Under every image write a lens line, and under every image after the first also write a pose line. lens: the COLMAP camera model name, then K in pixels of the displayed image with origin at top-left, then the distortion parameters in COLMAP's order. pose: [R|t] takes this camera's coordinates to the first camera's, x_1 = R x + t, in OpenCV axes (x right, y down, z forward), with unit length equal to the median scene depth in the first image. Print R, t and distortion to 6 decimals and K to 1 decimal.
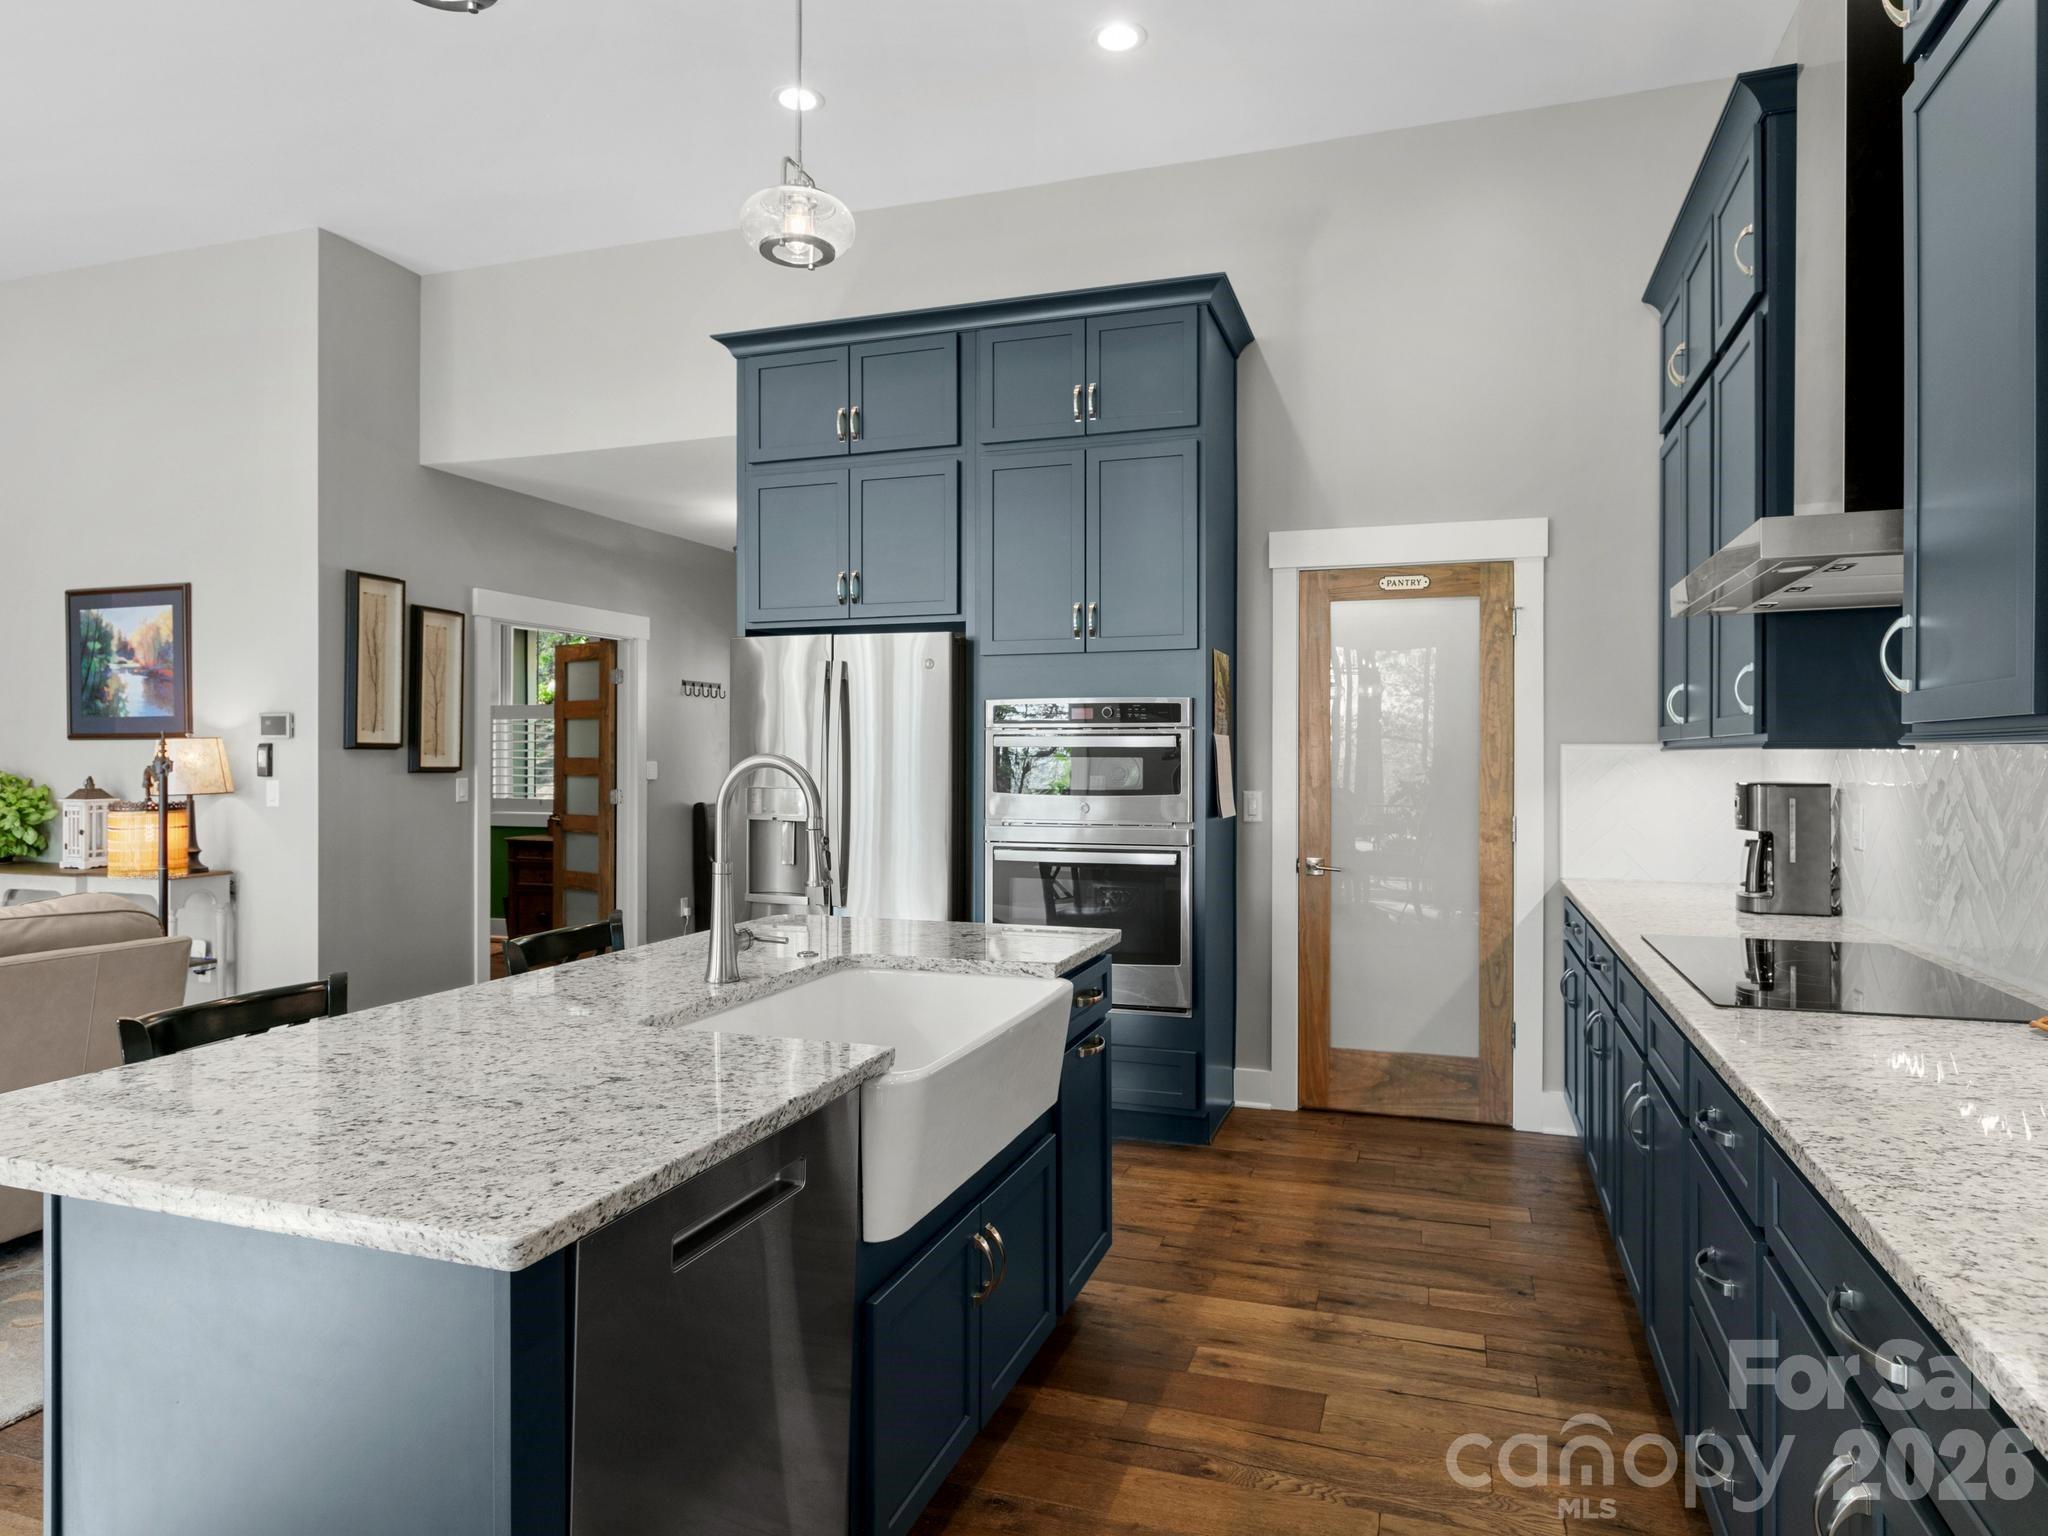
lens RADIAL K [[1242.1, 0, 1024.0], [0, 1242.1, 768.0], [0, 0, 1]] dist [-0.002931, -0.000205]
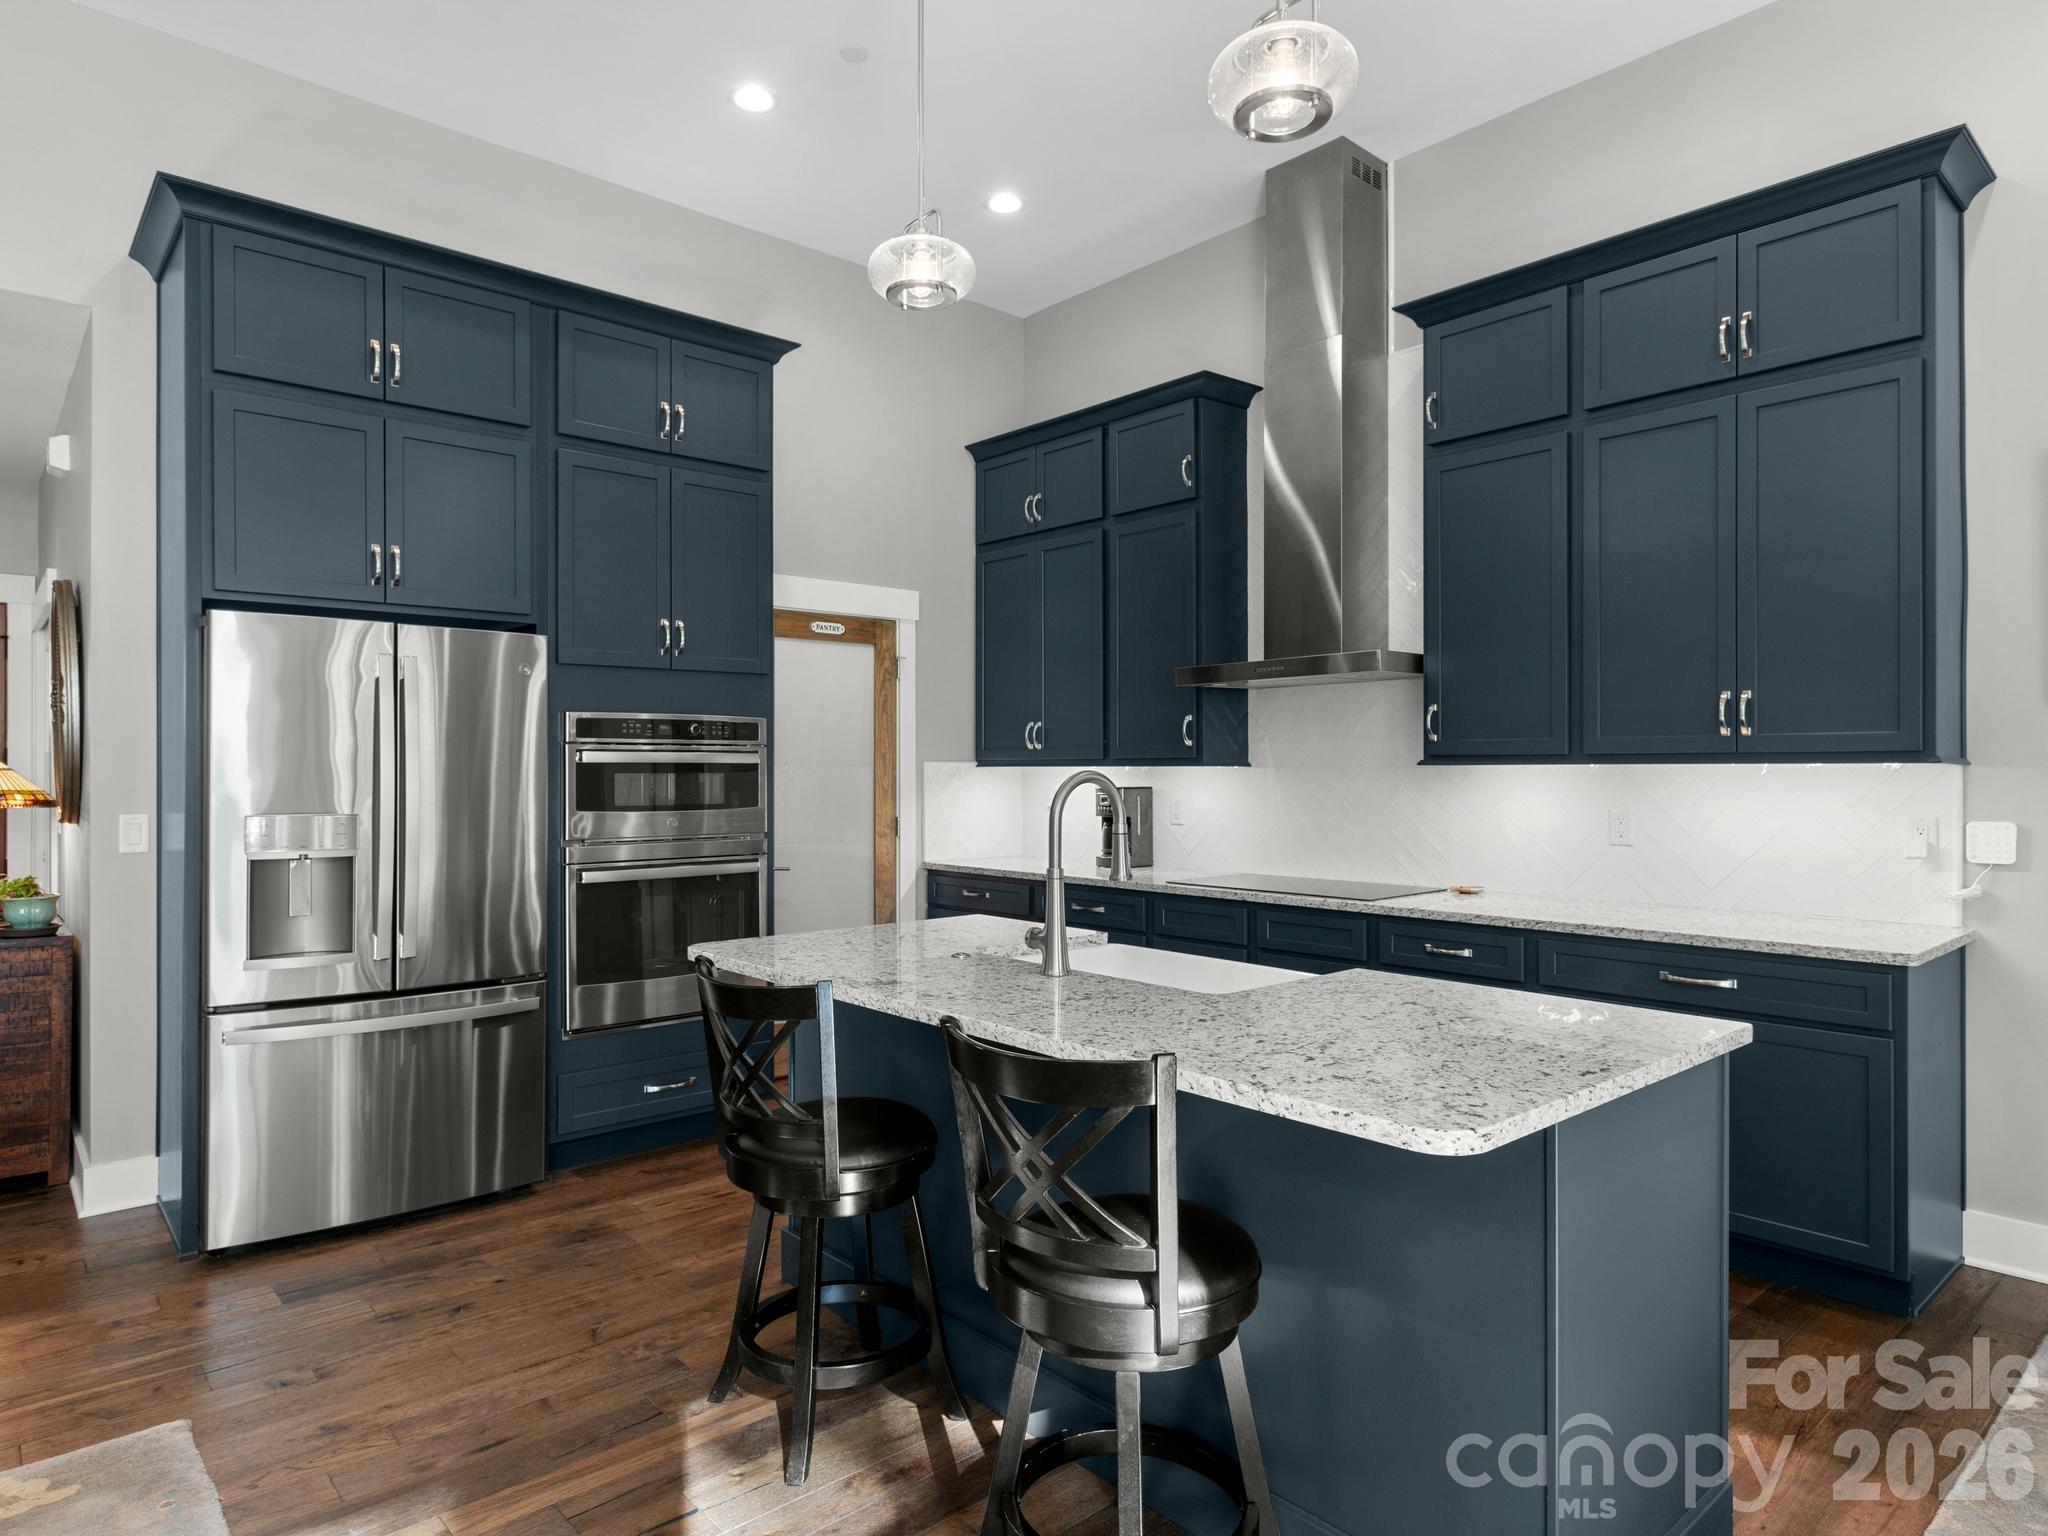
lens RADIAL K [[1204.3, 0, 1024.0], [0, 1204.3, 768.0], [0, 0, 1]] dist [0.003879, 0.000863]
pose [[0.491022, -0.001121, 0.871147, -0.639454], [0.010187, 0.999938, -0.004456, -0.005408], [-0.871088, 0.011062, 0.491003, 0.262194]]
